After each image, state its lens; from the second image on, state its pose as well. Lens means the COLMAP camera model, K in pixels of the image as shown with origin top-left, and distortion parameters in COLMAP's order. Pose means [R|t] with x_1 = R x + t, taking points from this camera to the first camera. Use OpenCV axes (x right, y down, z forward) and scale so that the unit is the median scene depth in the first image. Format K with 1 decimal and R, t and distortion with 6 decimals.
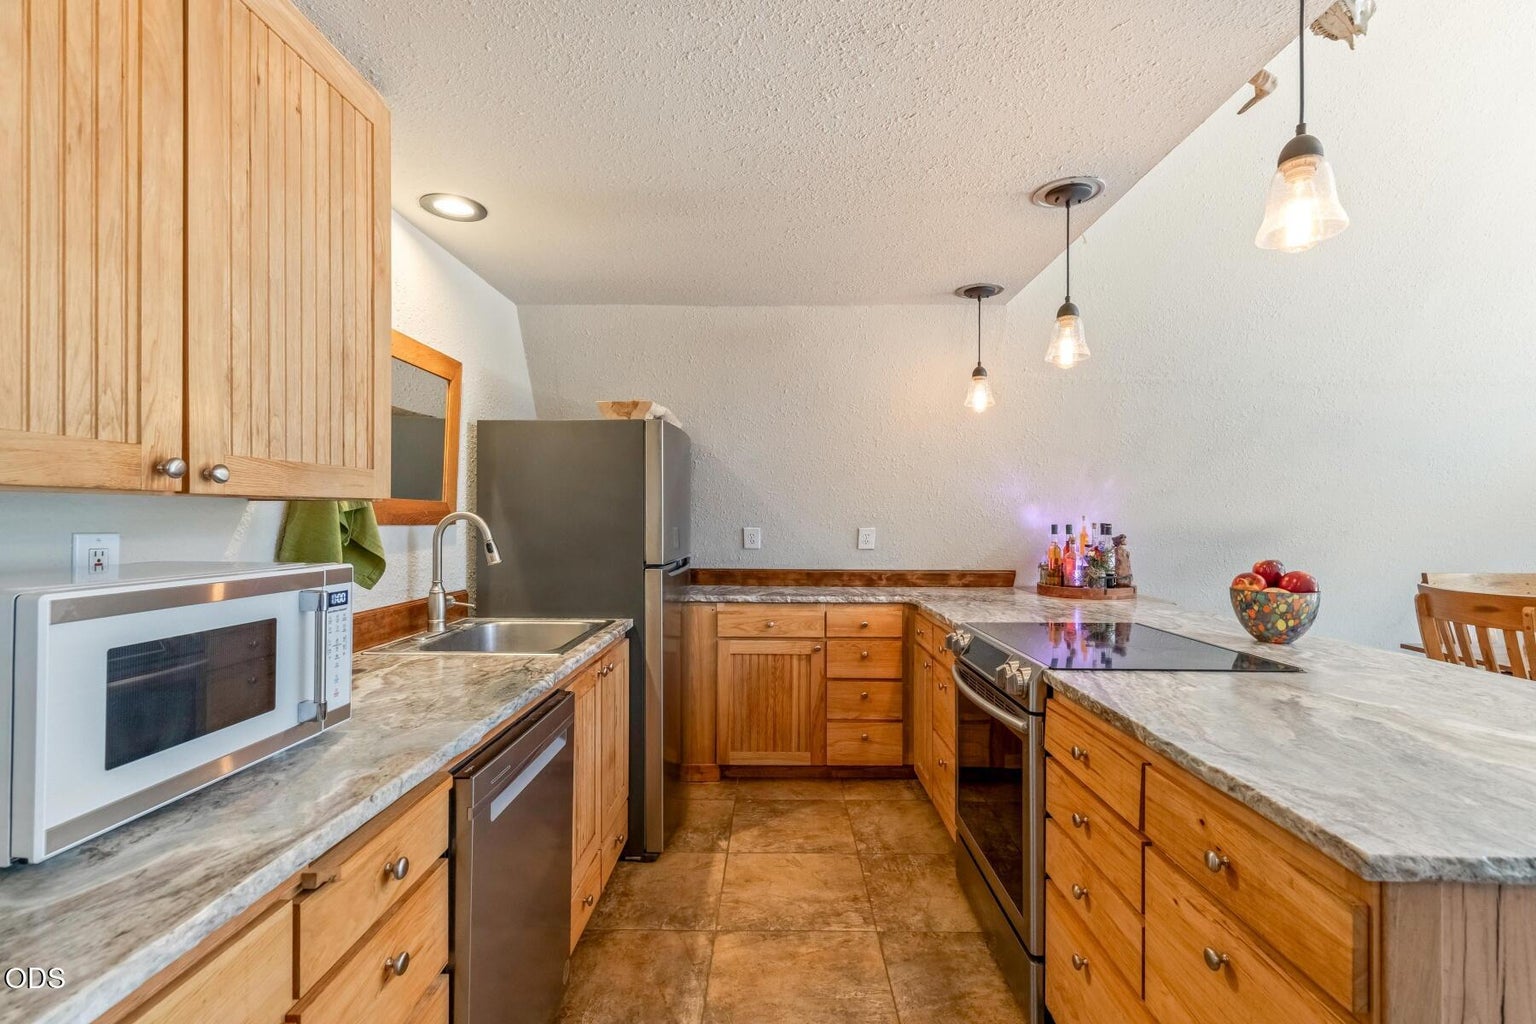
lens RADIAL K [[690.5, 0, 768.0], [0, 690.5, 512.0], [0, 0, 1]] dist [-0.000943, 0.000527]
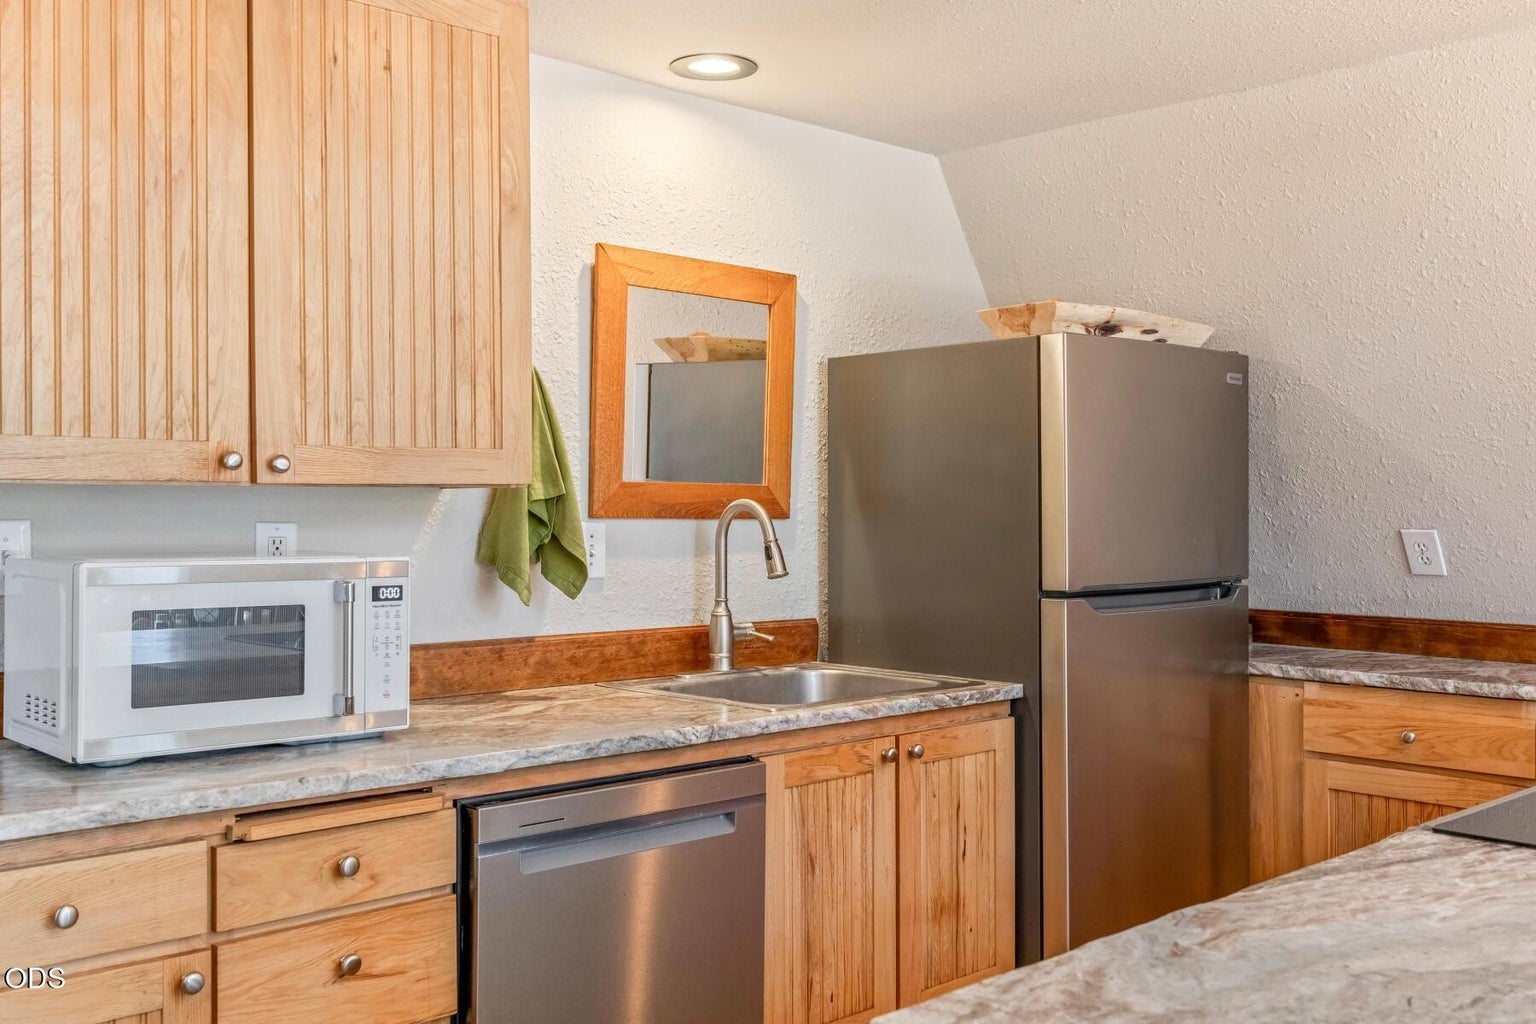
lens RADIAL K [[1487.3, 0, 768.5], [0, 1487.3, 502.0], [0, 0, 1]] dist [-0.000072, 0.002012]
pose [[0.696946, -0.006016, -0.717098, 1.106385], [0.006443, 0.999977, -0.002127, 0.009341], [0.717094, -0.003138, 0.696969, -0.028701]]
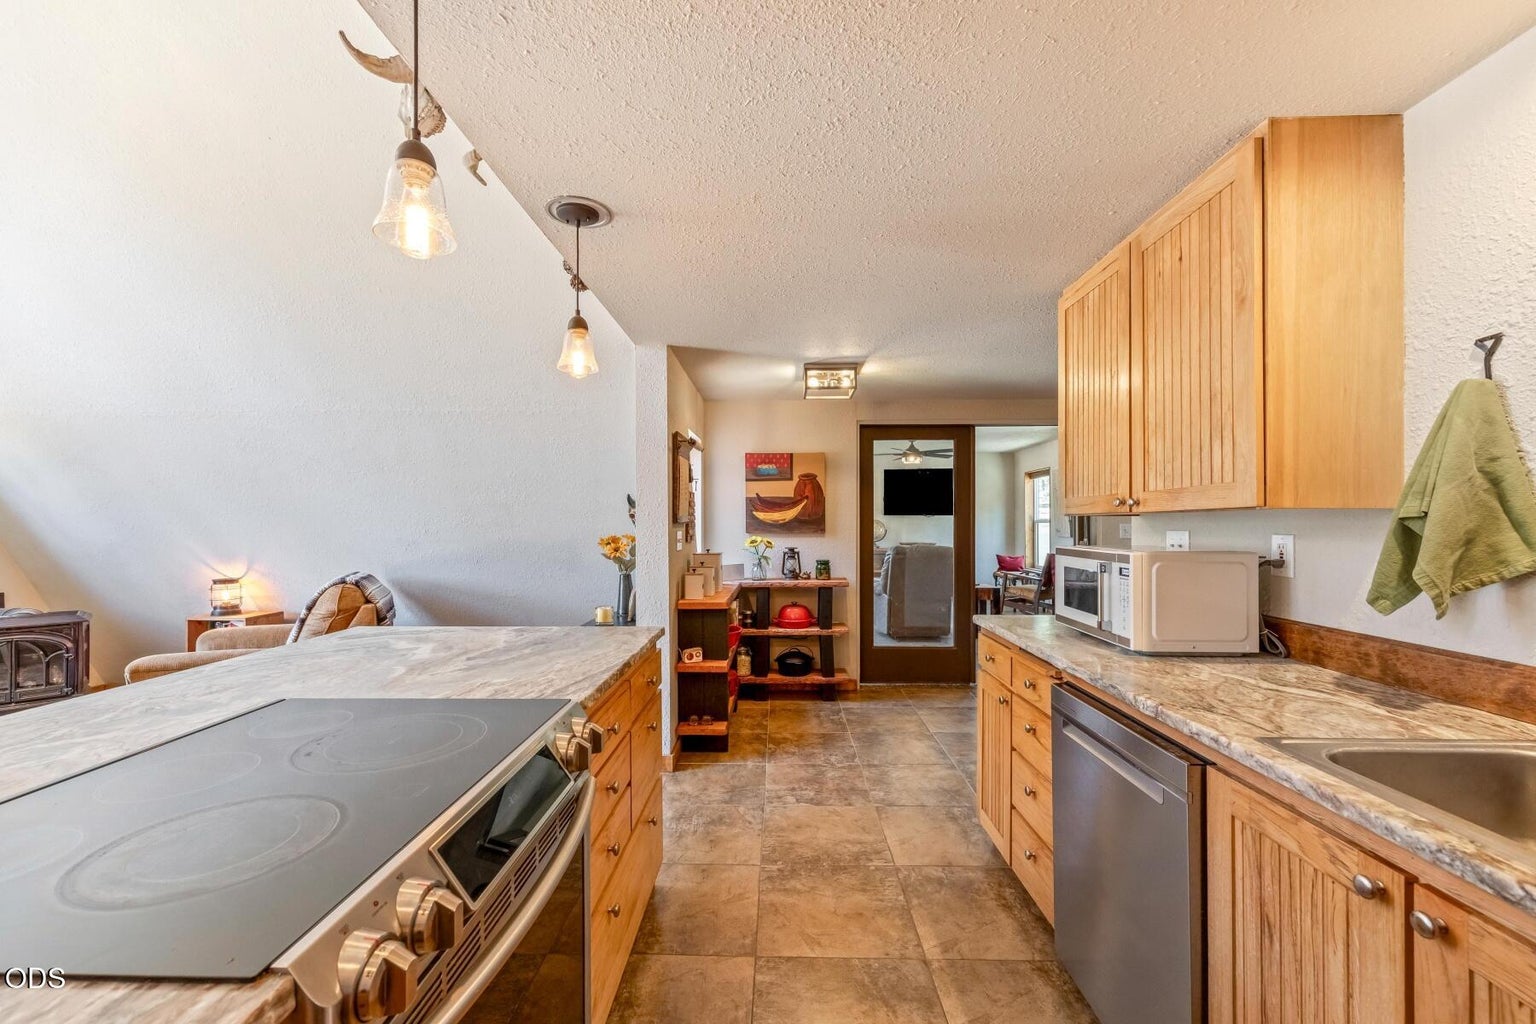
lens RADIAL K [[610.8, 0, 769.4], [0, 610.8, 525.6], [0, 0, 1]] dist [0.000100, 0.000009]
pose [[-0.999925, -0.004443, 0.011412, 0.214036], [-0.004497, 0.999979, -0.004697, 0.021069], [-0.011391, -0.004748, -0.999924, 2.358855]]
